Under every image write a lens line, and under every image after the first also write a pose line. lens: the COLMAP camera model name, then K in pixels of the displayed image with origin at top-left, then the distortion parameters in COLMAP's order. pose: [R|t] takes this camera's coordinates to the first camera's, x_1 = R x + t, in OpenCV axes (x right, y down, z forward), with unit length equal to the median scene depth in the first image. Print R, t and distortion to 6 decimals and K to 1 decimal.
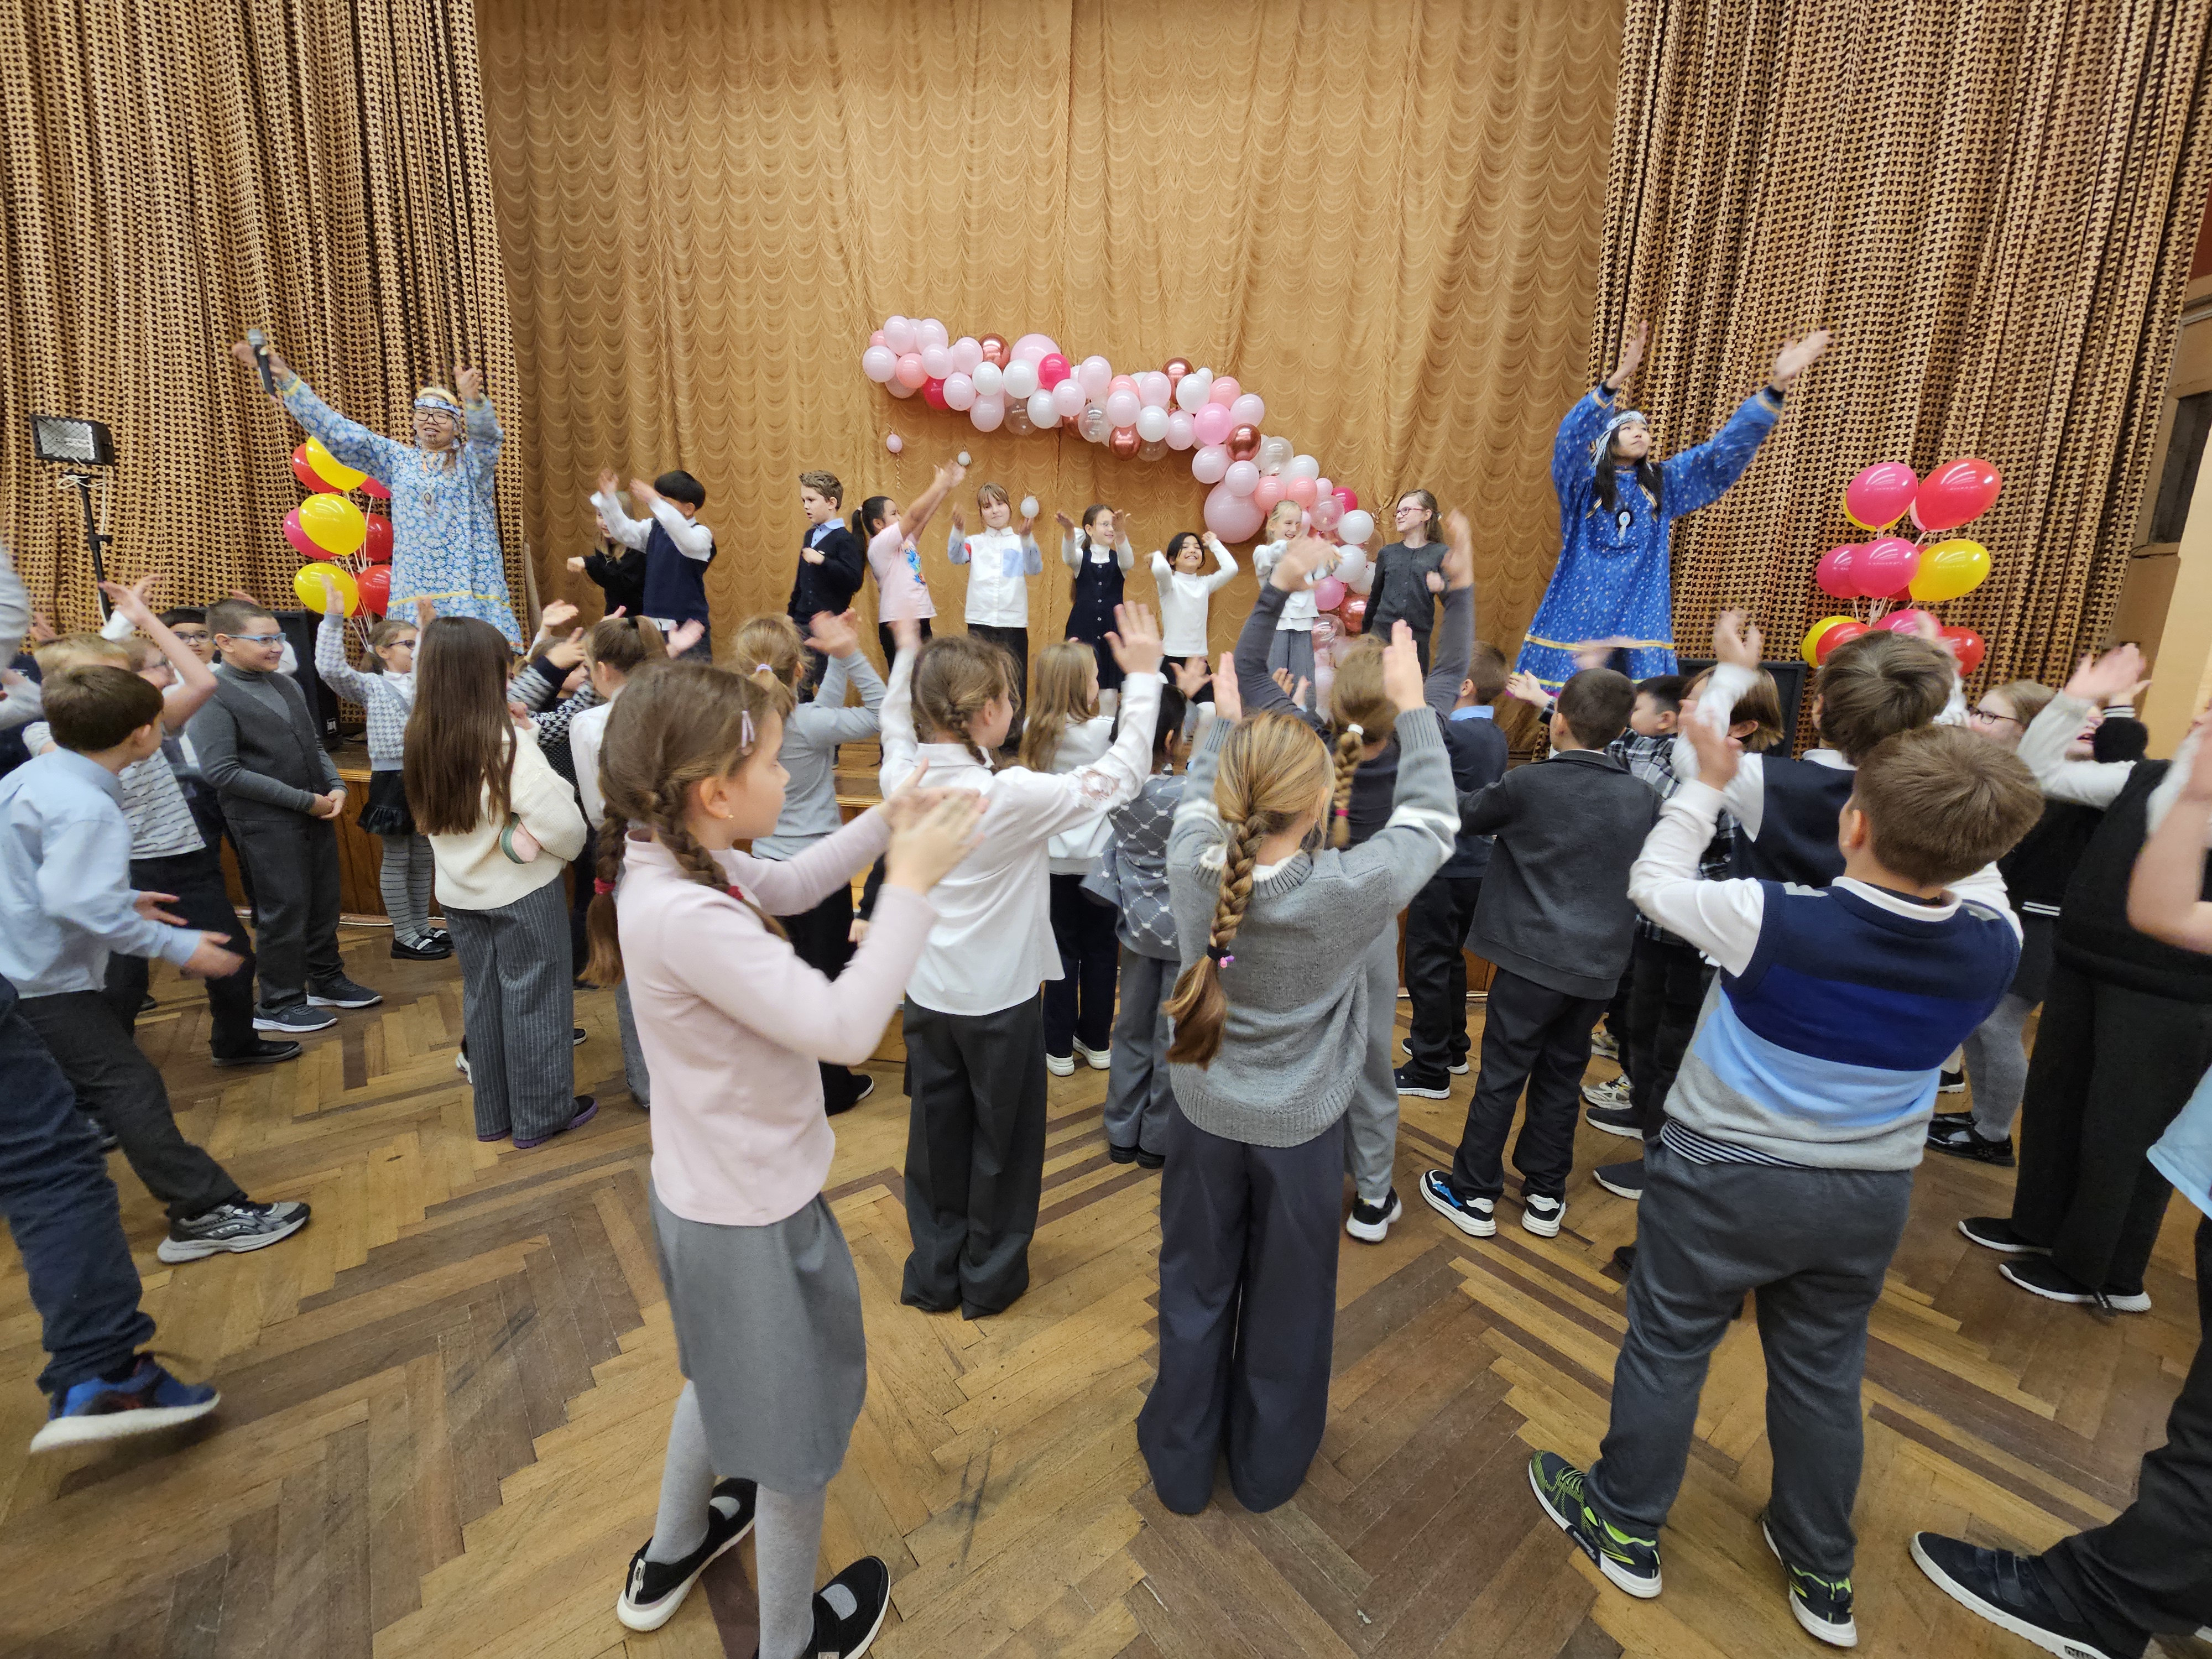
lens RADIAL K [[906.7, 0, 1092.5], [0, 906.7, 826.1], [0, 0, 1]] dist [-0.001072, -0.000115]
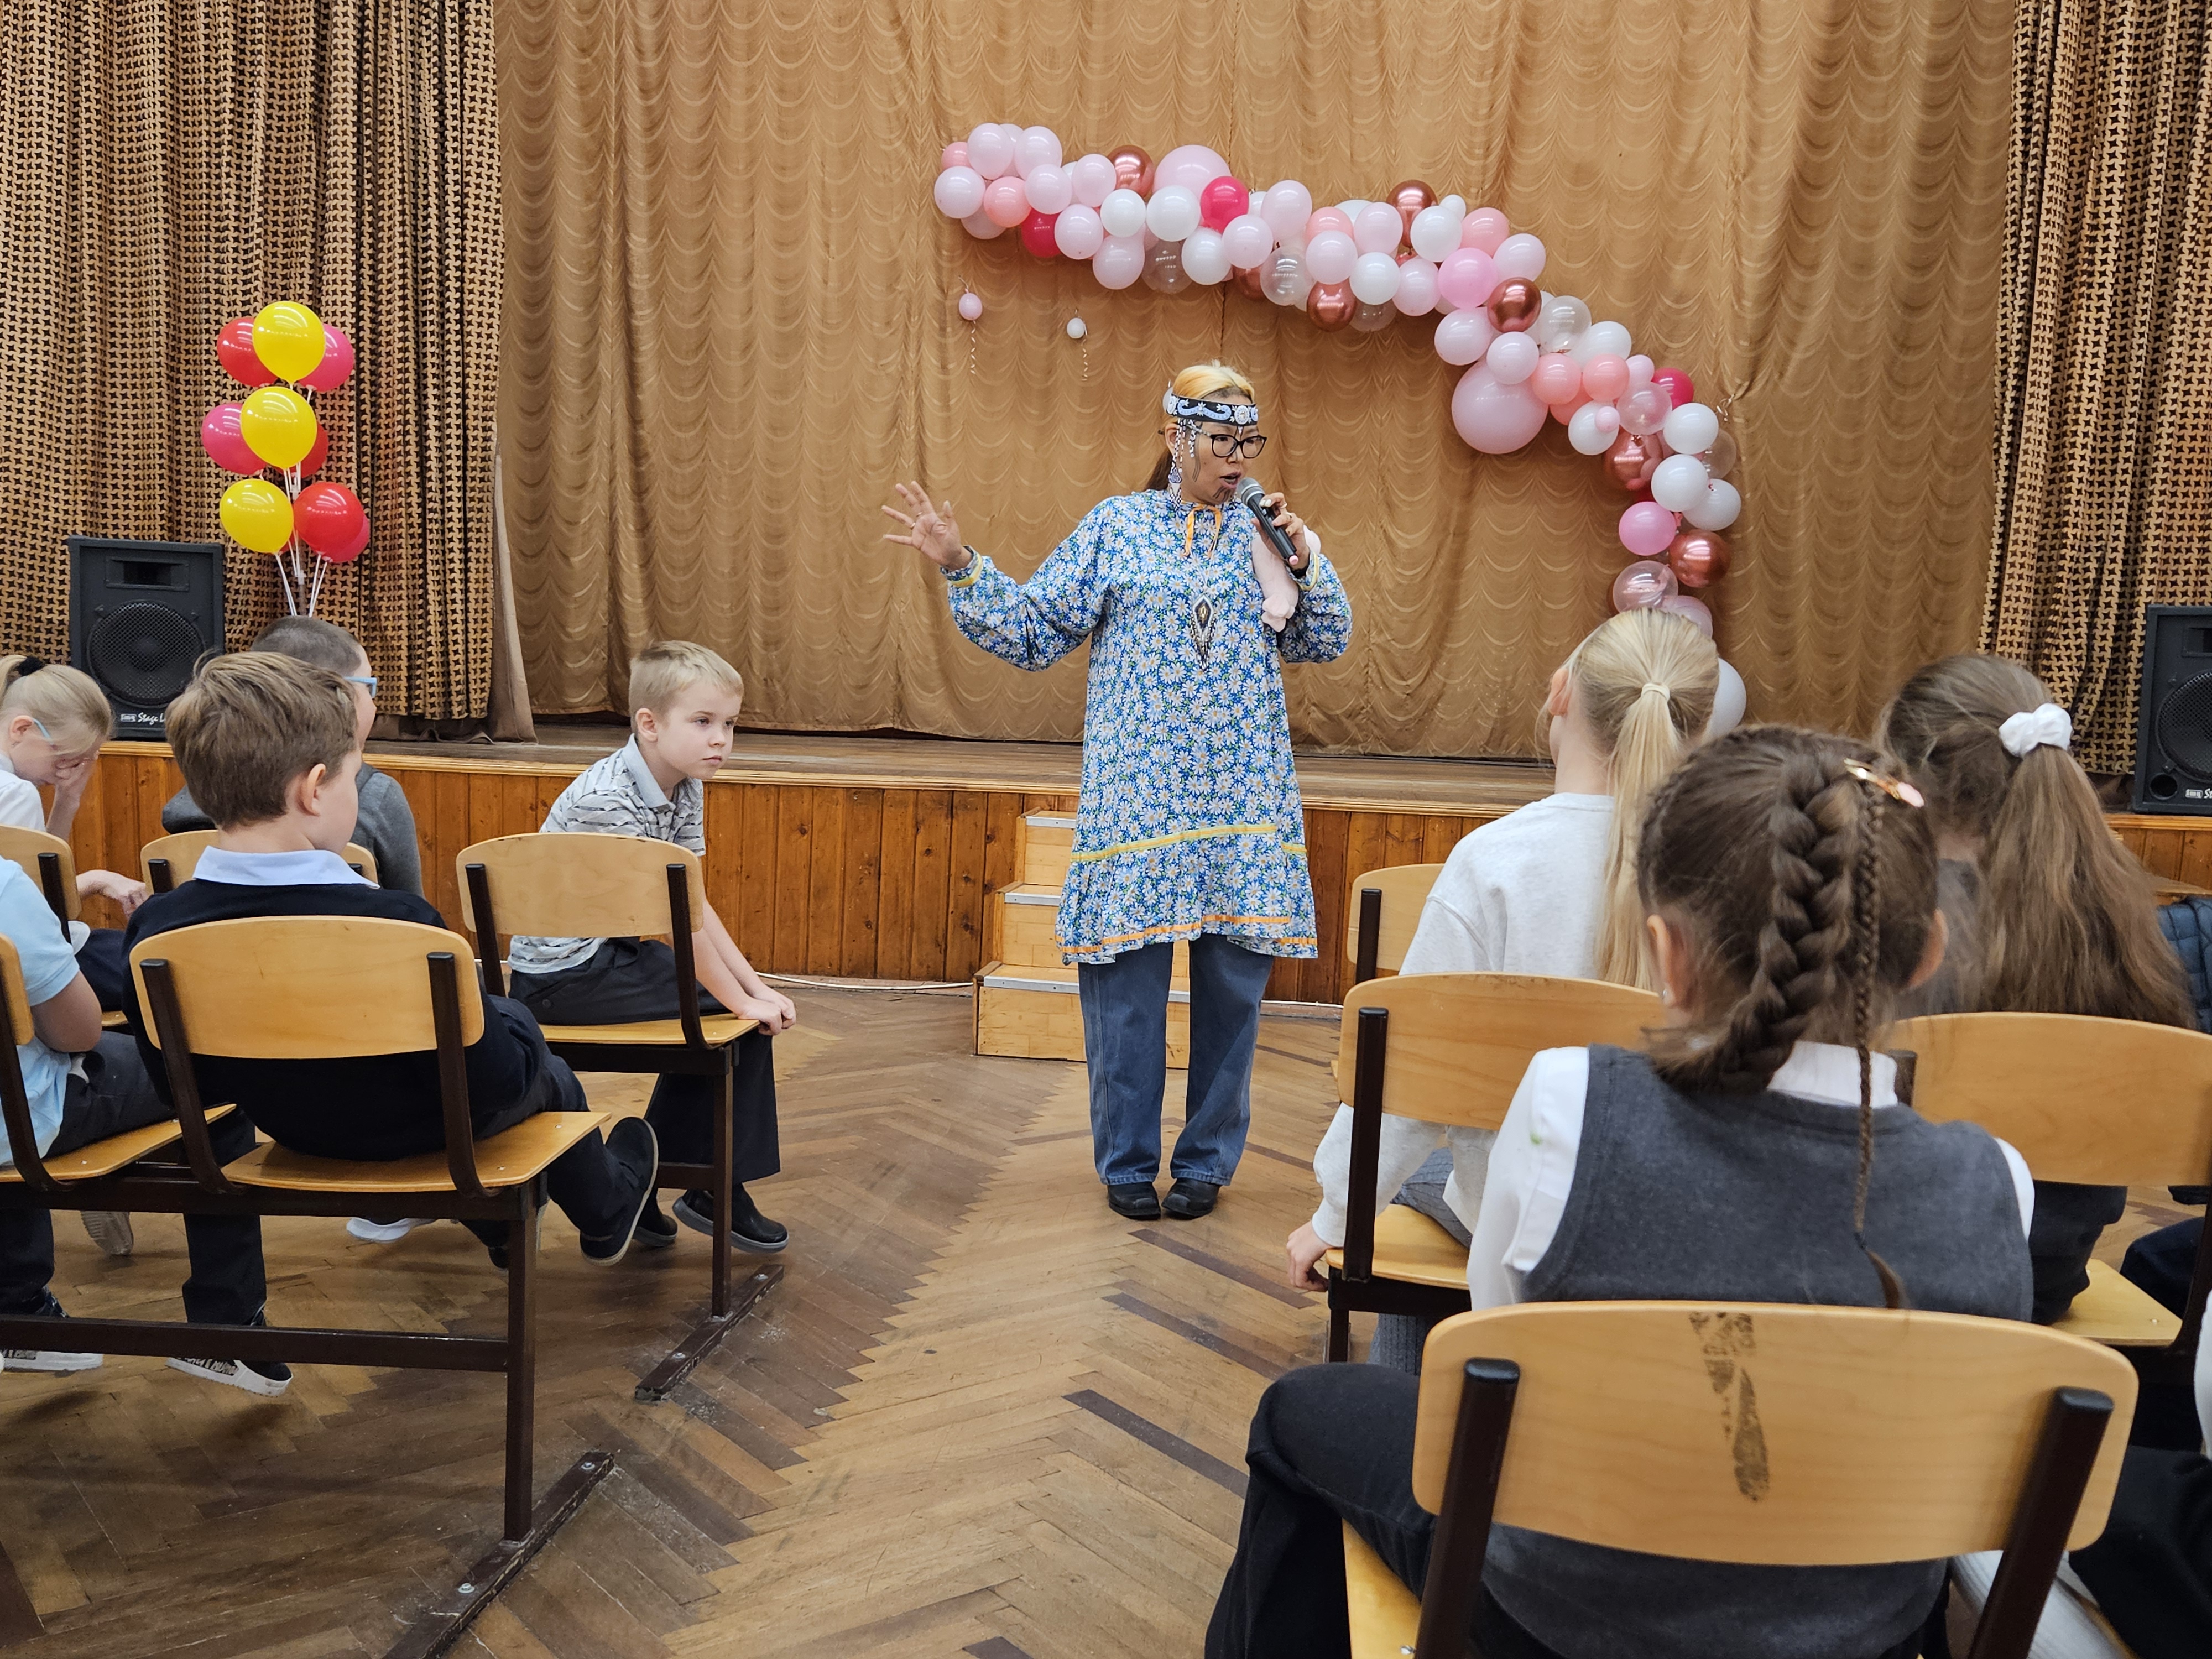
lens RADIAL K [[2019.0, 0, 1092.2], [0, 2019.0, 847.7], [0, 0, 1]] dist [0.108783, -0.114070]
pose [[0.999716, 0.002759, -0.023680, -0.102053], [-0.005405, 0.993645, -0.112426, 0.134294], [0.023219, 0.112522, 0.993378, -0.428140]]
